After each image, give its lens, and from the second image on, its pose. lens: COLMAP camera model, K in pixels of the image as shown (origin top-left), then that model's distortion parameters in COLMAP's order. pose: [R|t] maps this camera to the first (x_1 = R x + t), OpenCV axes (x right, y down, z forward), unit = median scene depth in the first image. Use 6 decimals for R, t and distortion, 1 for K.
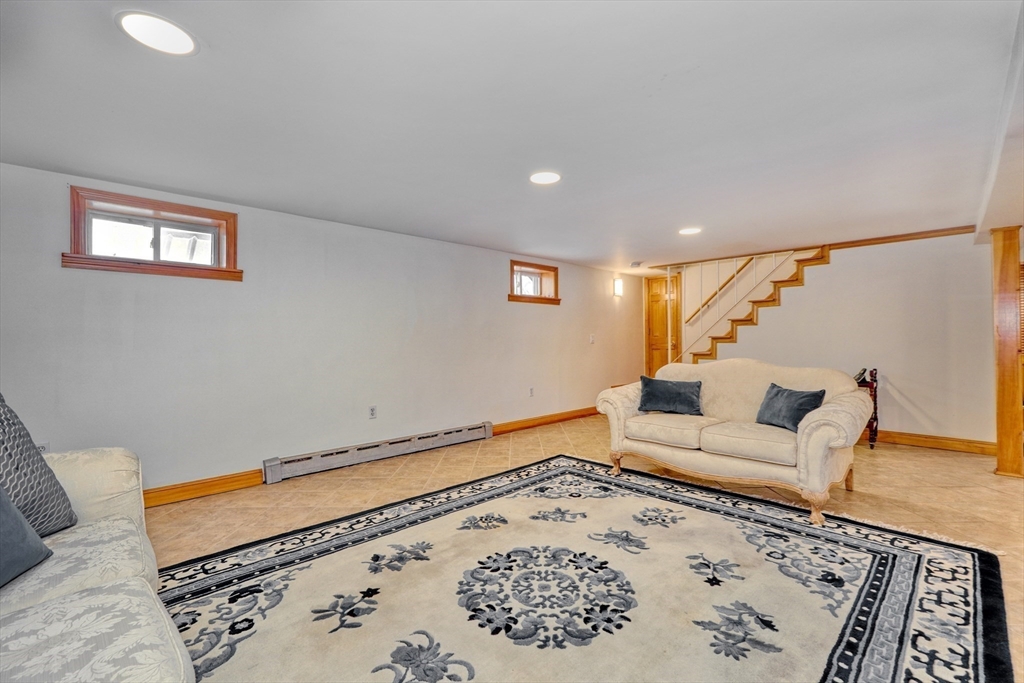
lens RADIAL K [[440.5, 0, 513.4], [0, 440.5, 343.1], [0, 0, 1]] dist [-0.010238, 0.001523]
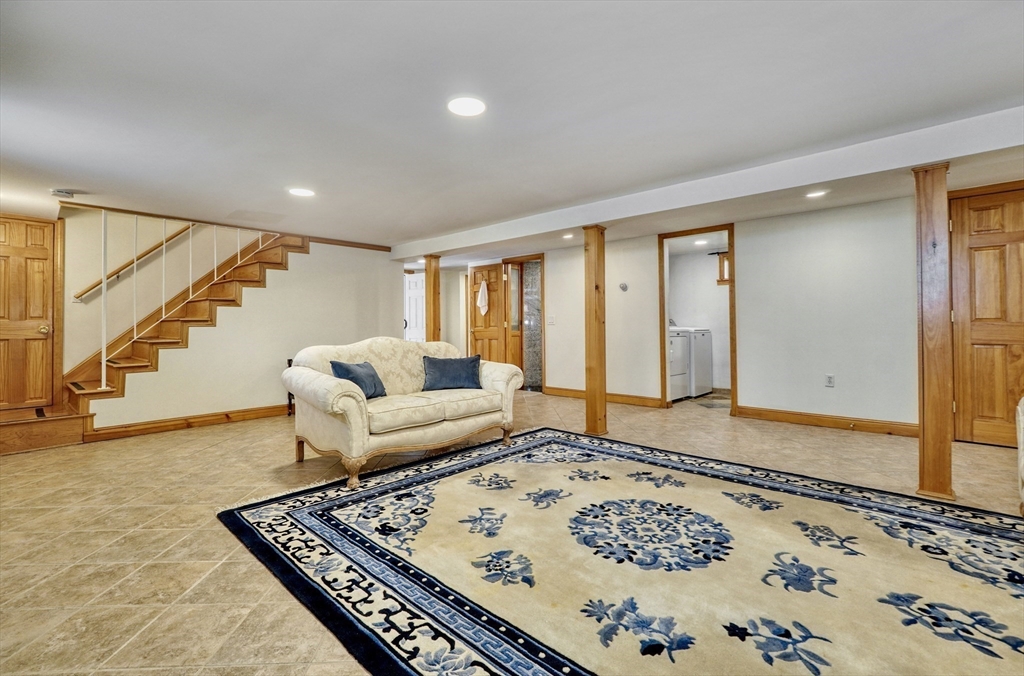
lens RADIAL K [[440.5, 0, 525.1], [0, 440.5, 318.6], [0, 0, 1]] dist [-0.010238, 0.001523]
pose [[-0.034548, 0.027047, 0.999037, -0.686112], [0.014546, 0.999541, -0.026558, 0.029937], [-0.999297, 0.013614, -0.034926, 0.879472]]
